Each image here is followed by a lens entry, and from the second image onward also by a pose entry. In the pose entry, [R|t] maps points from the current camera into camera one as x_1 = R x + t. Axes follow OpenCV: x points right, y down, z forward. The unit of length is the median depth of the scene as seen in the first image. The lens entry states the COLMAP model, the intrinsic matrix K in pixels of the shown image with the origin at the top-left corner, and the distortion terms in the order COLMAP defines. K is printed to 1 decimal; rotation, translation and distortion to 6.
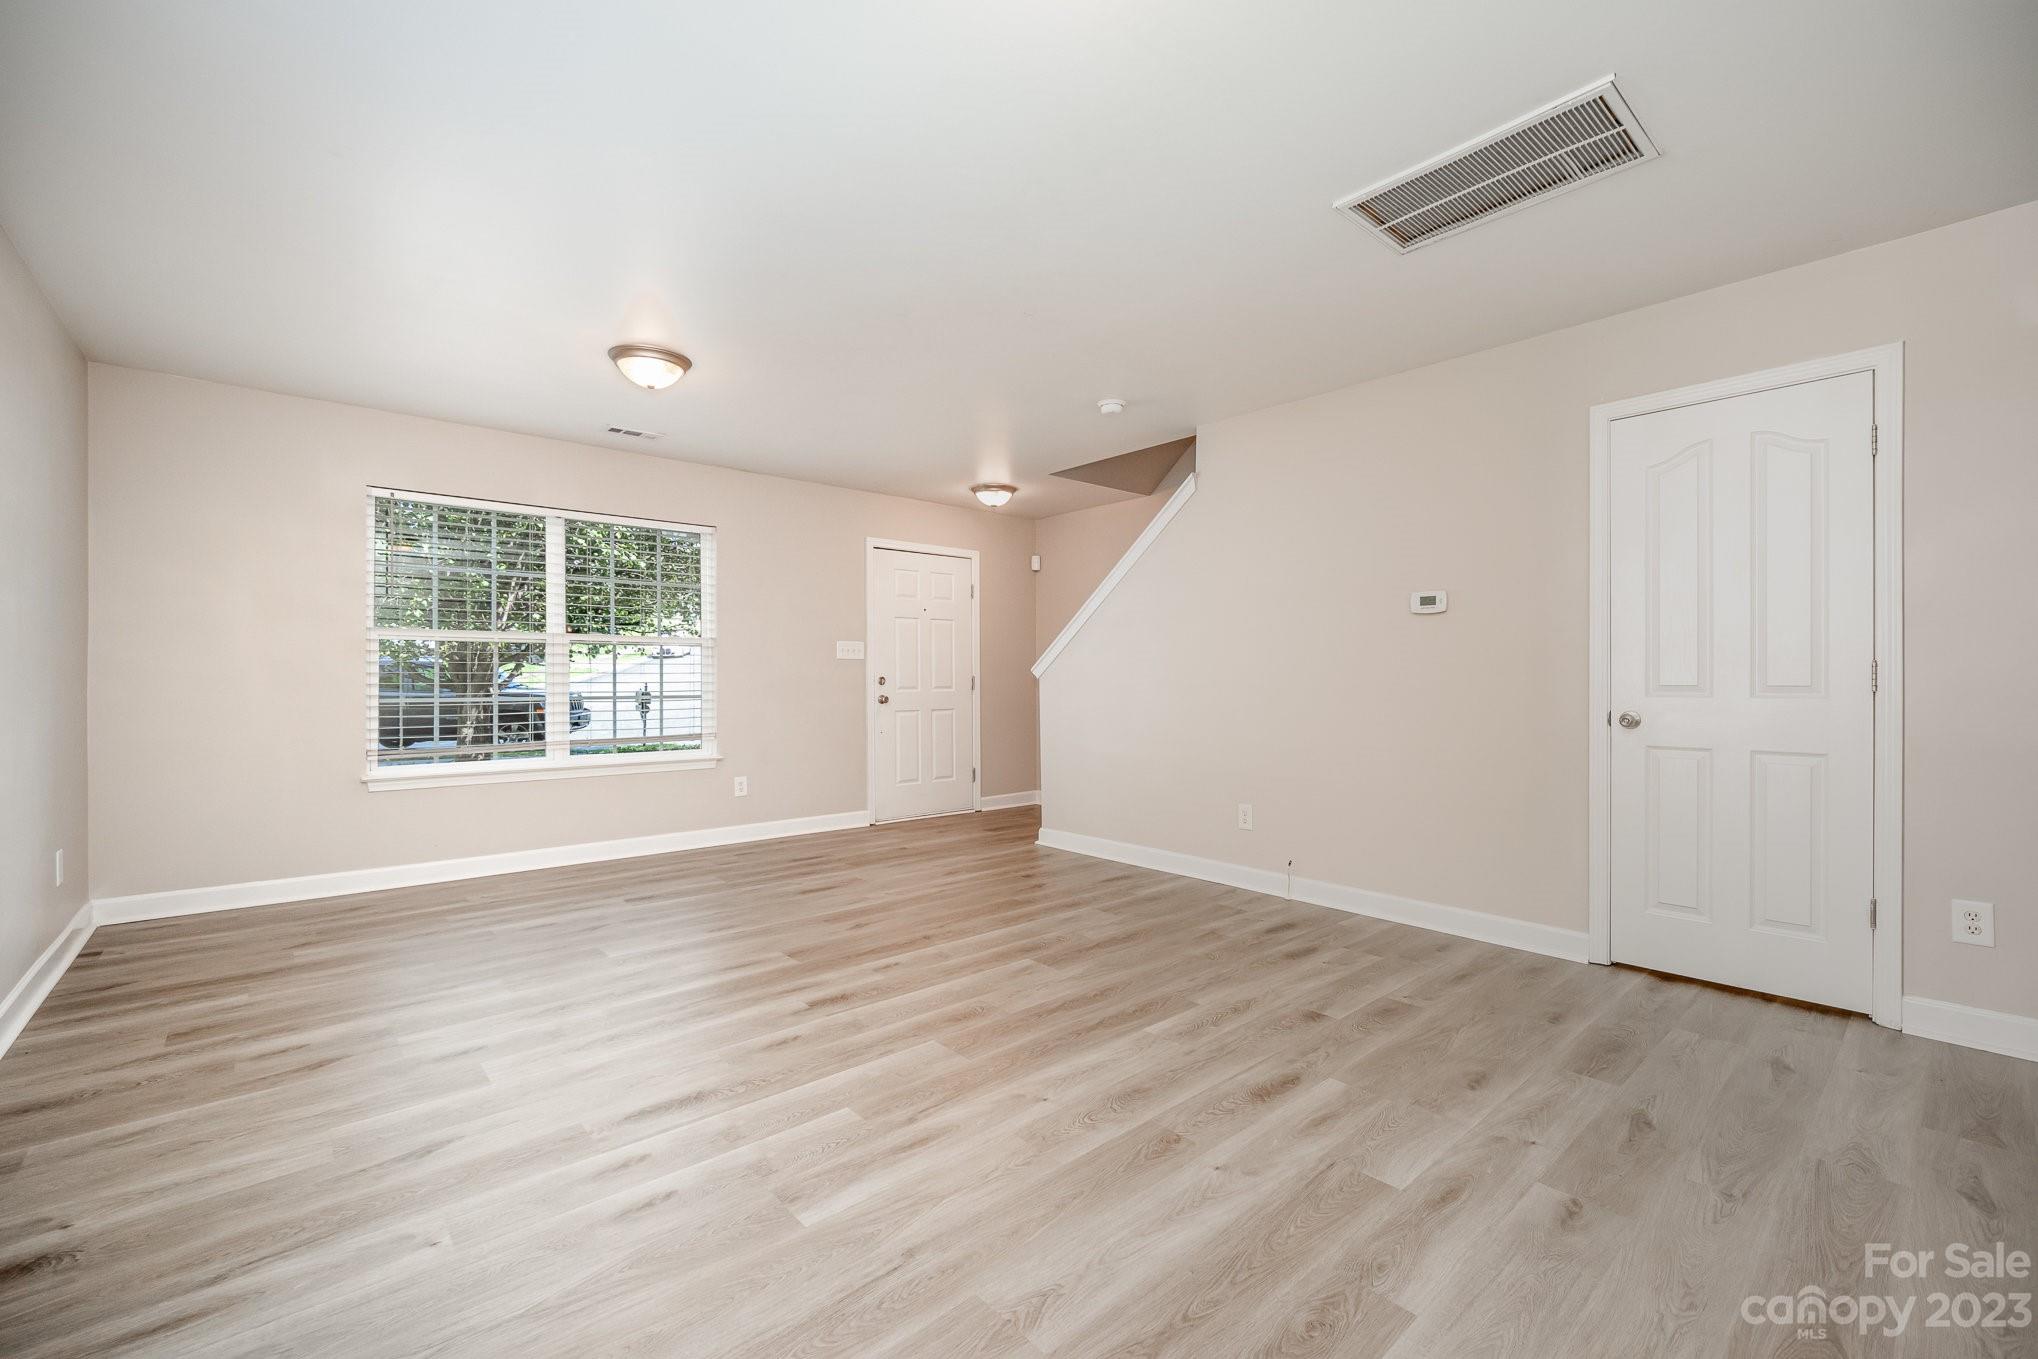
lens RADIAL K [[848.3, 0, 1024.7], [0, 848.3, 683.0], [0, 0, 1]] dist [-0.002922, 0.000230]
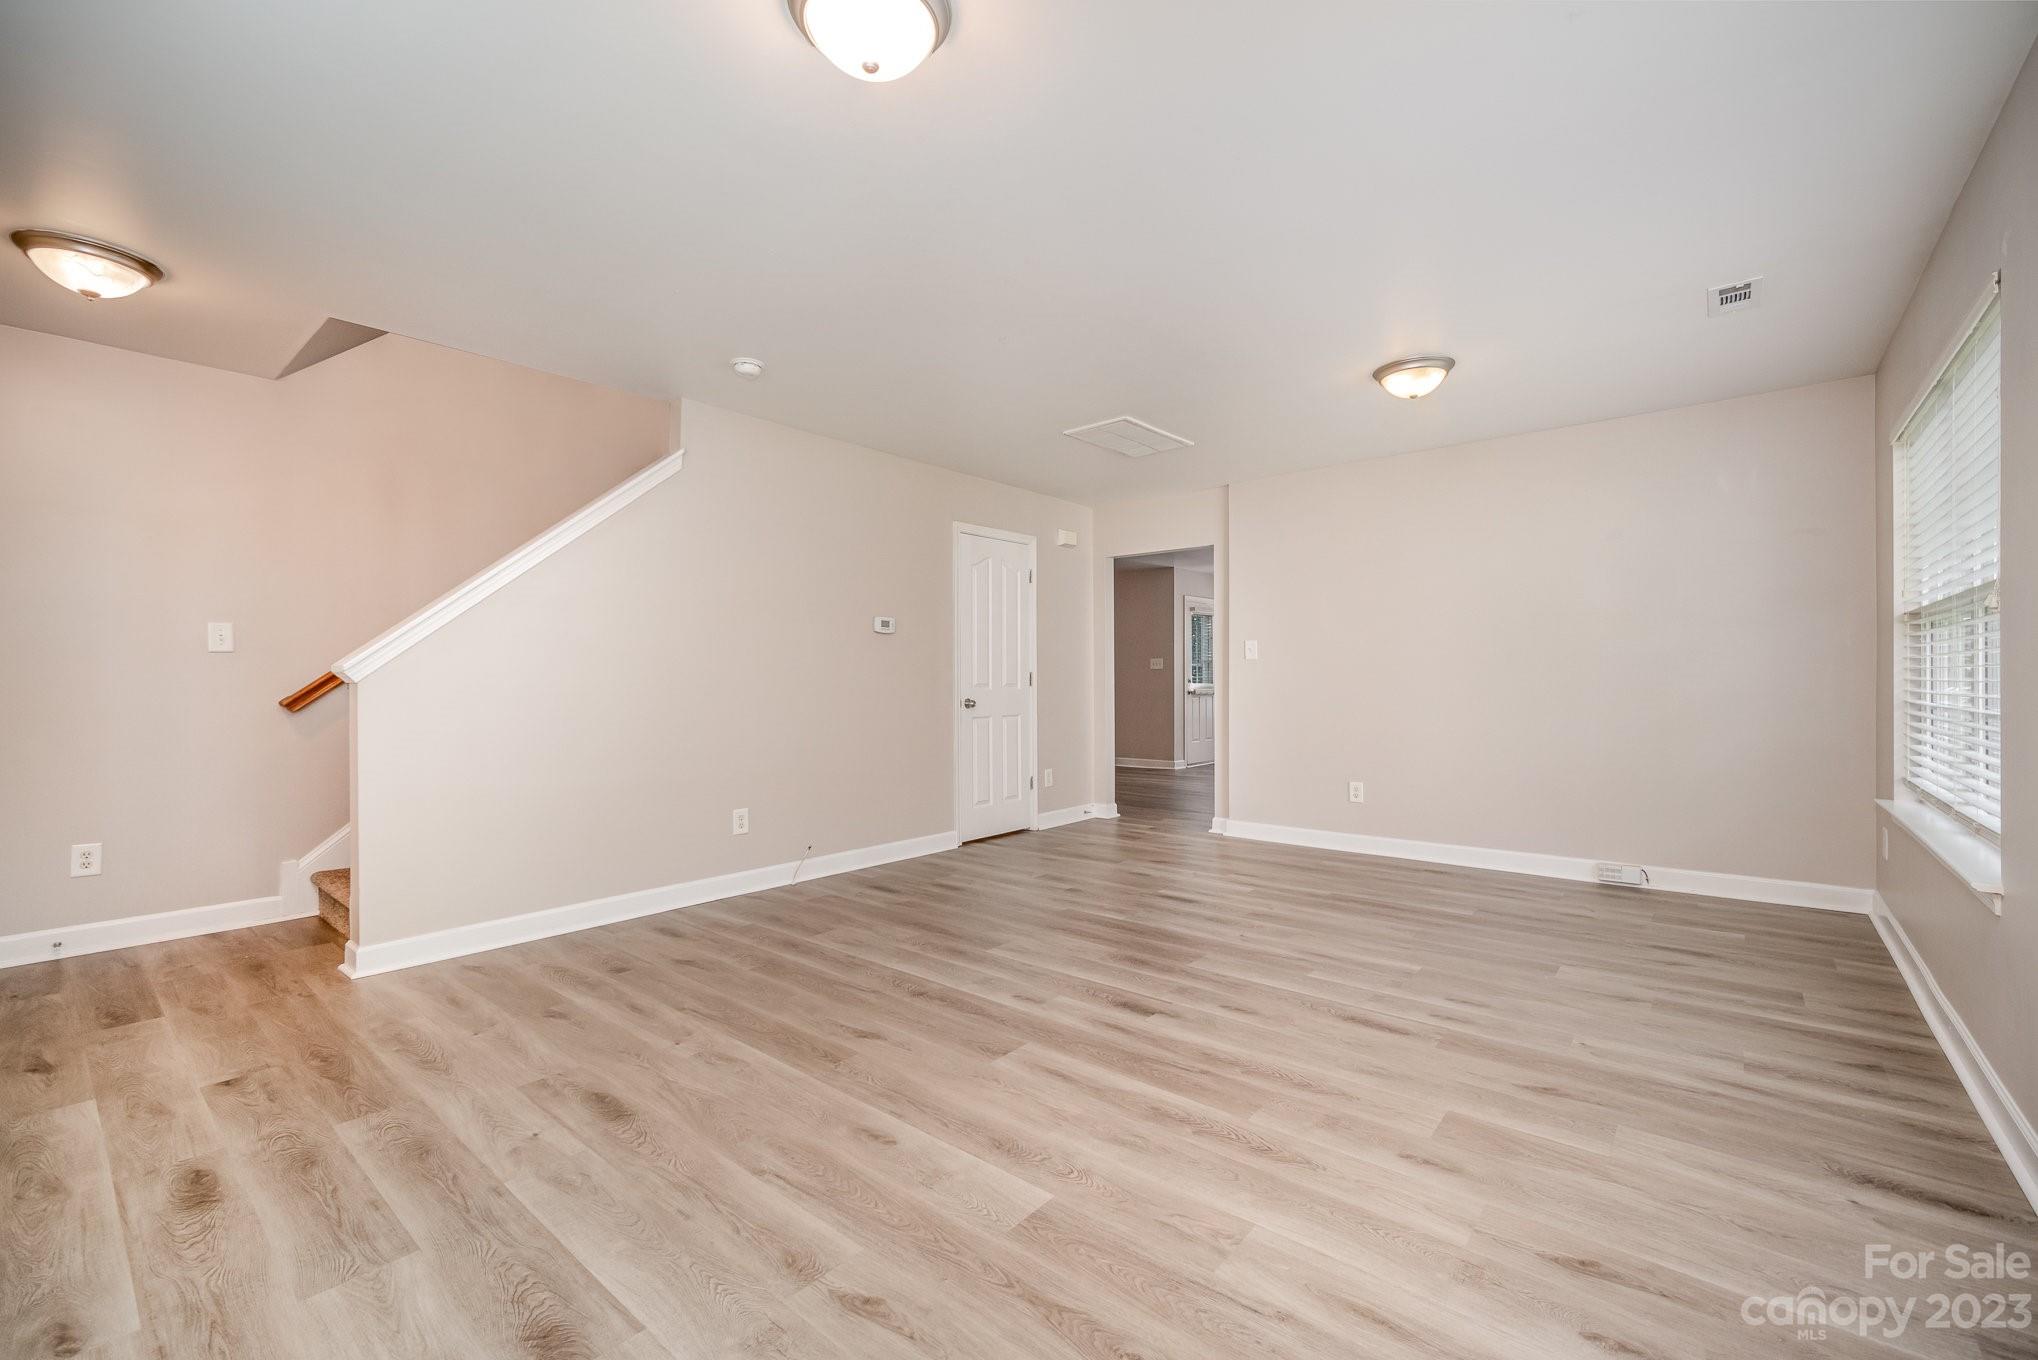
lens RADIAL K [[848.3, 0, 1023.9], [0, 848.3, 678.1], [0, 0, 1]] dist [-0.002922, 0.000230]
pose [[-0.144602, 0.001921, 0.989488, -1.084176], [0.008863, 0.999961, -0.000646, -0.007622], [-0.989450, 0.008677, -0.144614, 1.159788]]
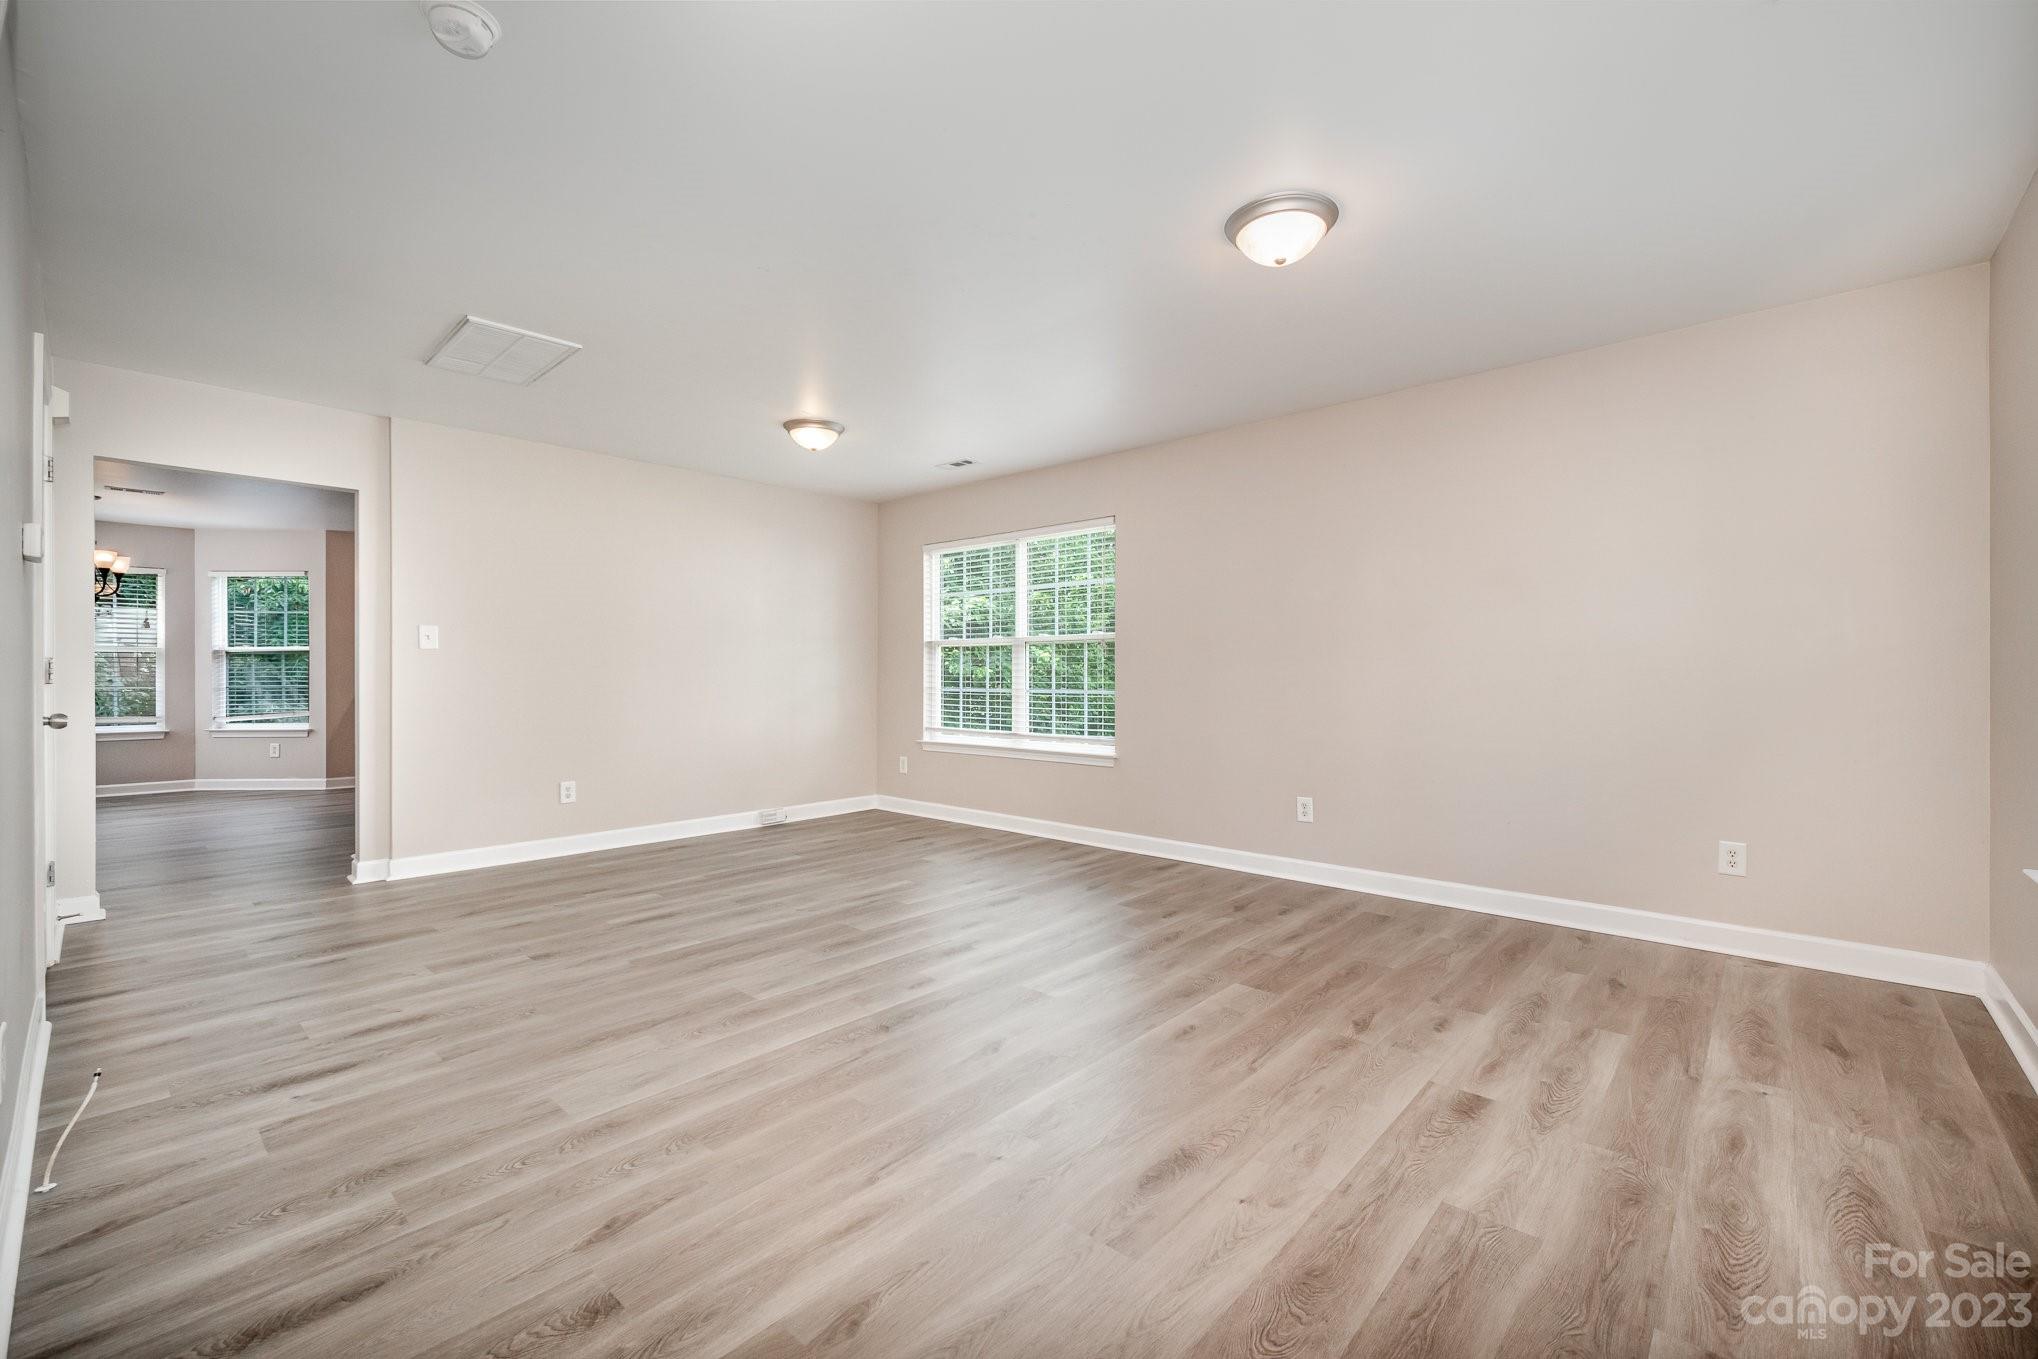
lens RADIAL K [[848.3, 0, 1022.4], [0, 848.3, 674.2], [0, 0, 1]] dist [-0.002922, 0.000230]
pose [[-0.993897, -0.001566, -0.110305, -0.173940], [-0.001914, 0.999994, 0.003050, -0.007507], [0.110299, 0.003243, -0.993893, 1.981119]]
